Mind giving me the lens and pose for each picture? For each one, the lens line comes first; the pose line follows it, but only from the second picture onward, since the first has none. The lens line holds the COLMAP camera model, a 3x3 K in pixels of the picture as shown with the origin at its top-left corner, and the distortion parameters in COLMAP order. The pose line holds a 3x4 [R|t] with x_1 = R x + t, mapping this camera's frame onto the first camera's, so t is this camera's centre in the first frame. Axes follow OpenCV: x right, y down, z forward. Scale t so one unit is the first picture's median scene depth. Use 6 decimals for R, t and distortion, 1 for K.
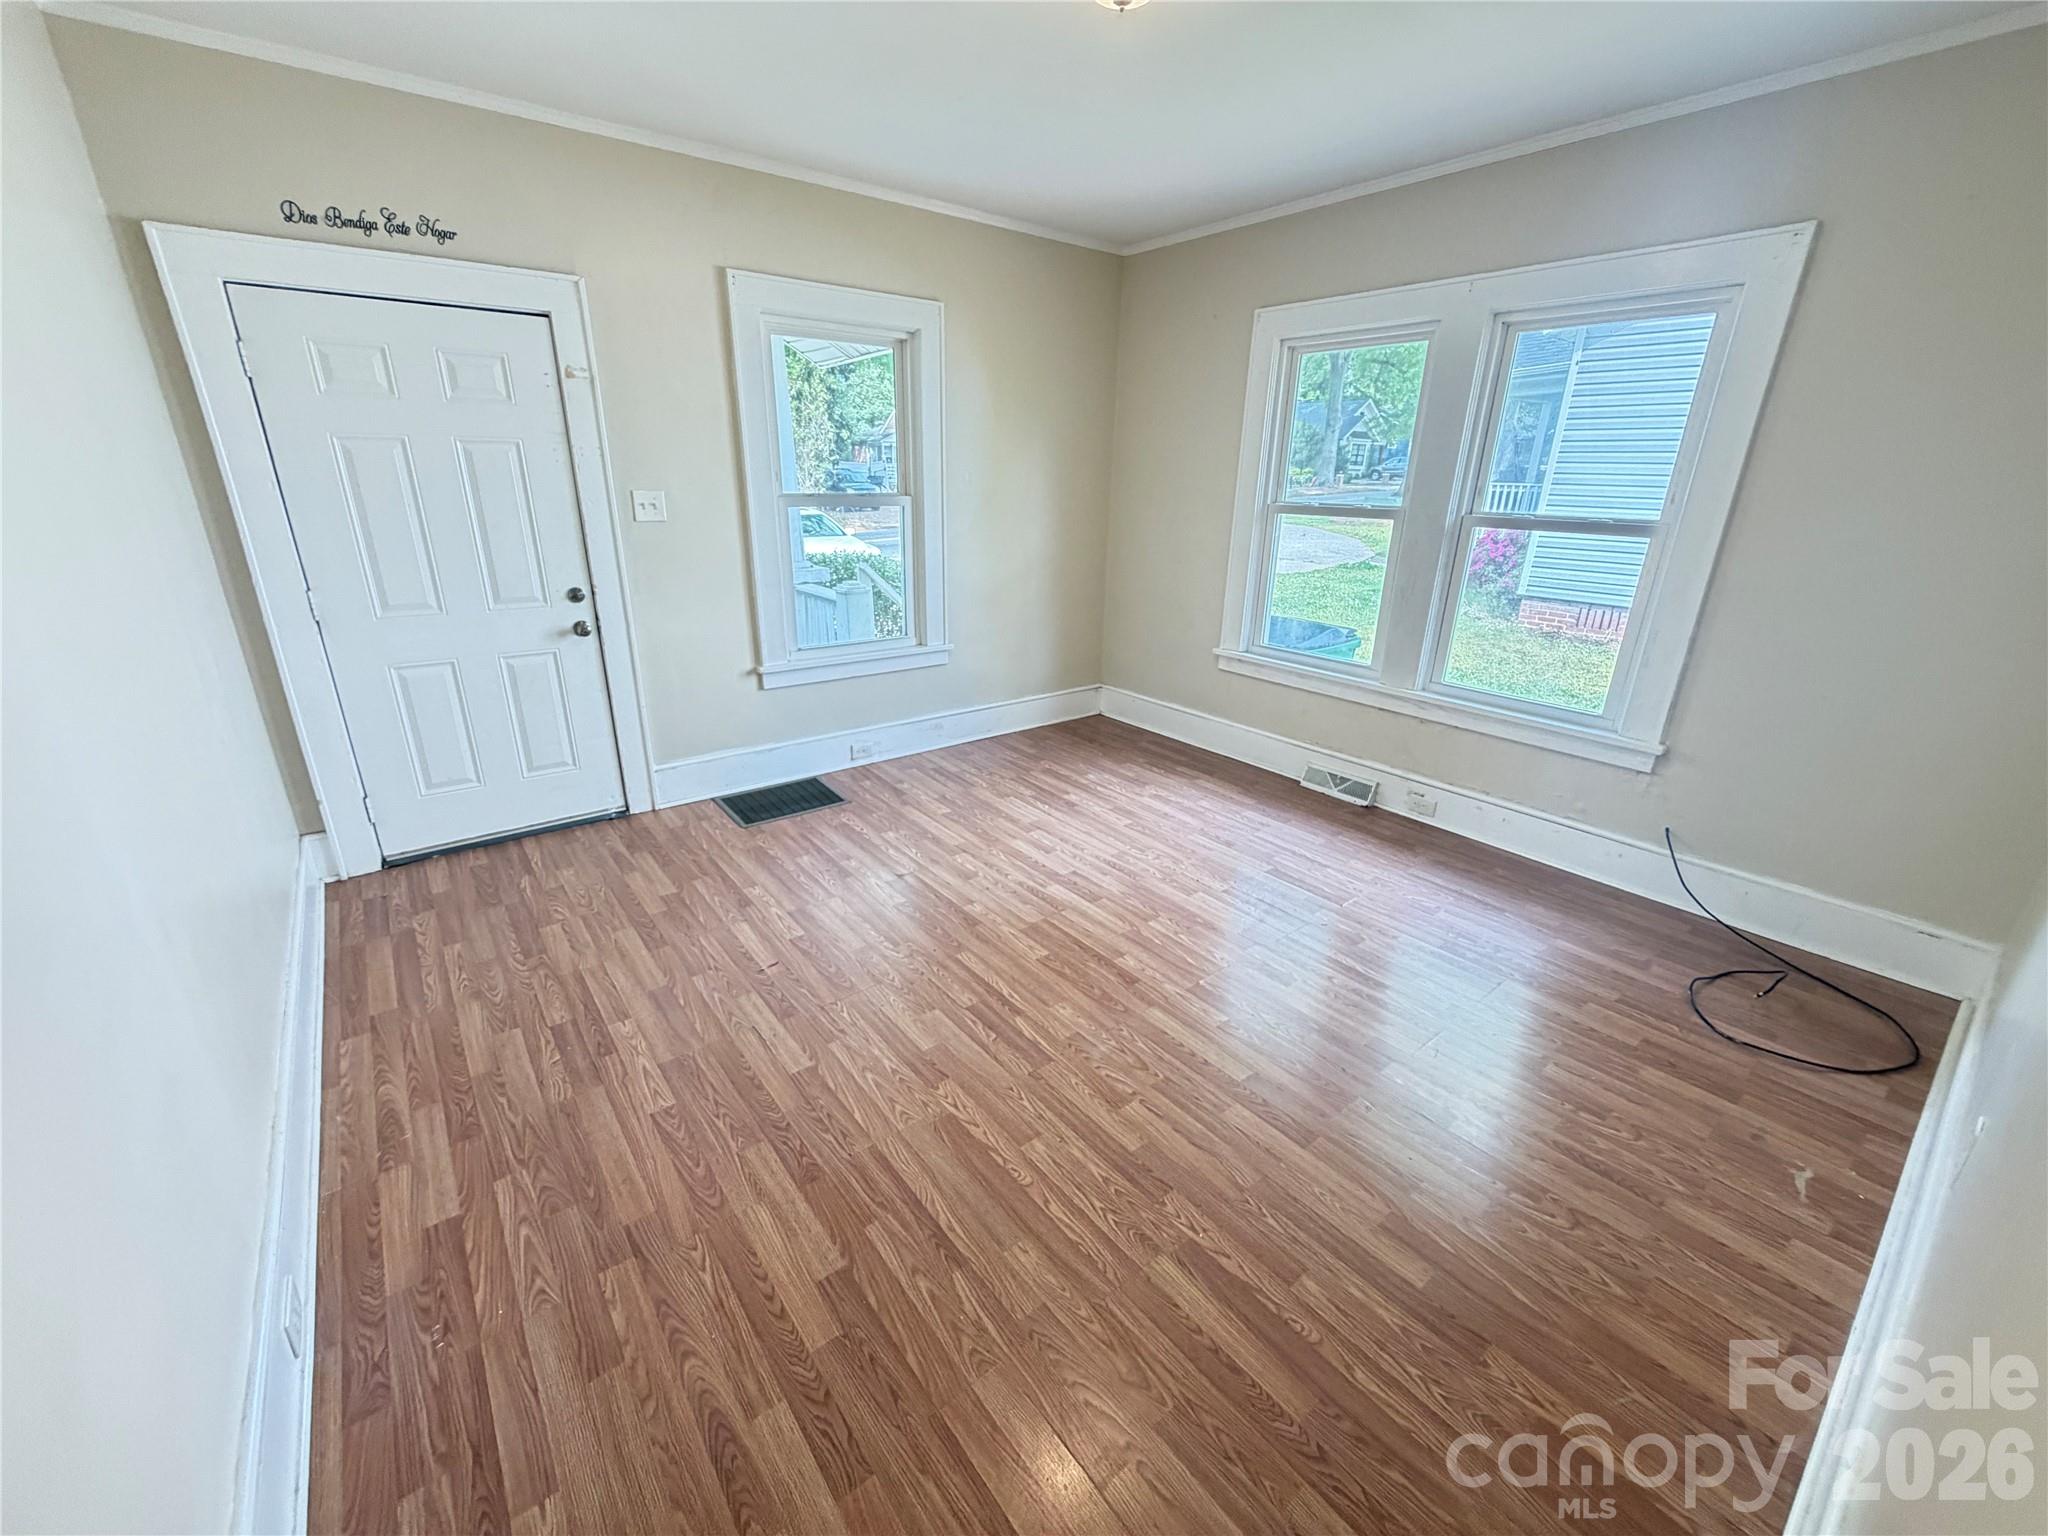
lens RADIAL K [[816.8, 0, 1014.7], [0, 816.8, 769.9], [0, 0, 1]] dist [-0.000777, 0.000484]
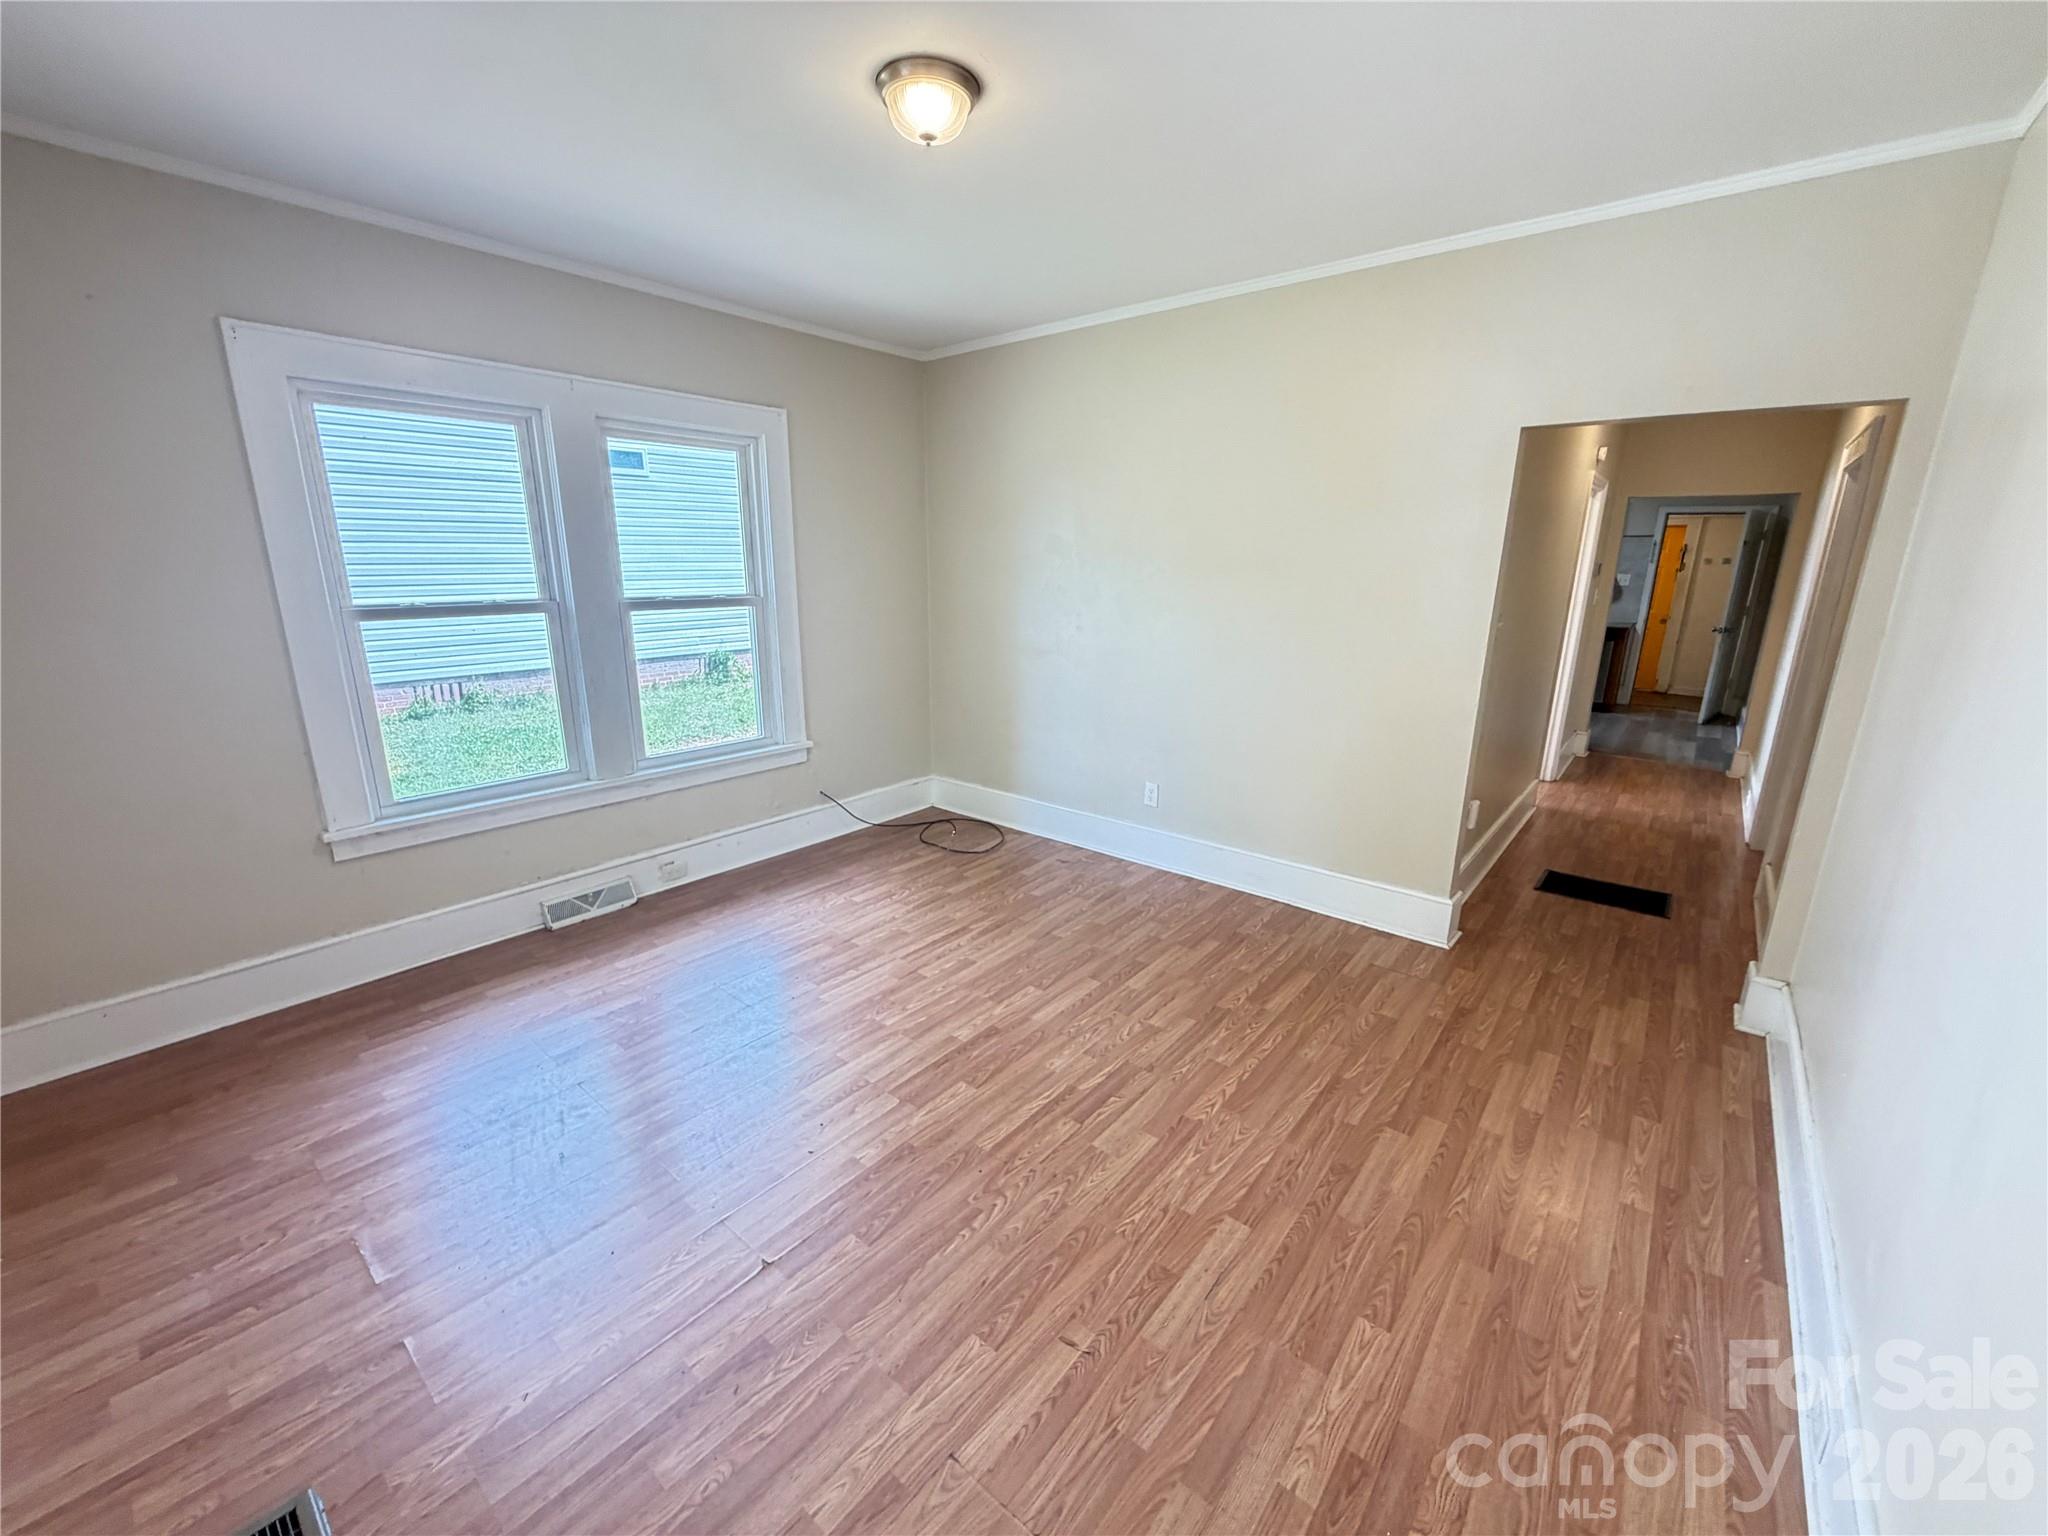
lens RADIAL K [[816.8, 0, 1014.7], [0, 816.8, 769.9], [0, 0, 1]] dist [-0.000777, 0.000484]
pose [[-0.213757, -0.262349, 0.941000, -0.691473], [0.327346, 0.888337, 0.322027, -0.339095], [-0.920409, 0.376868, -0.104009, 0.843199]]
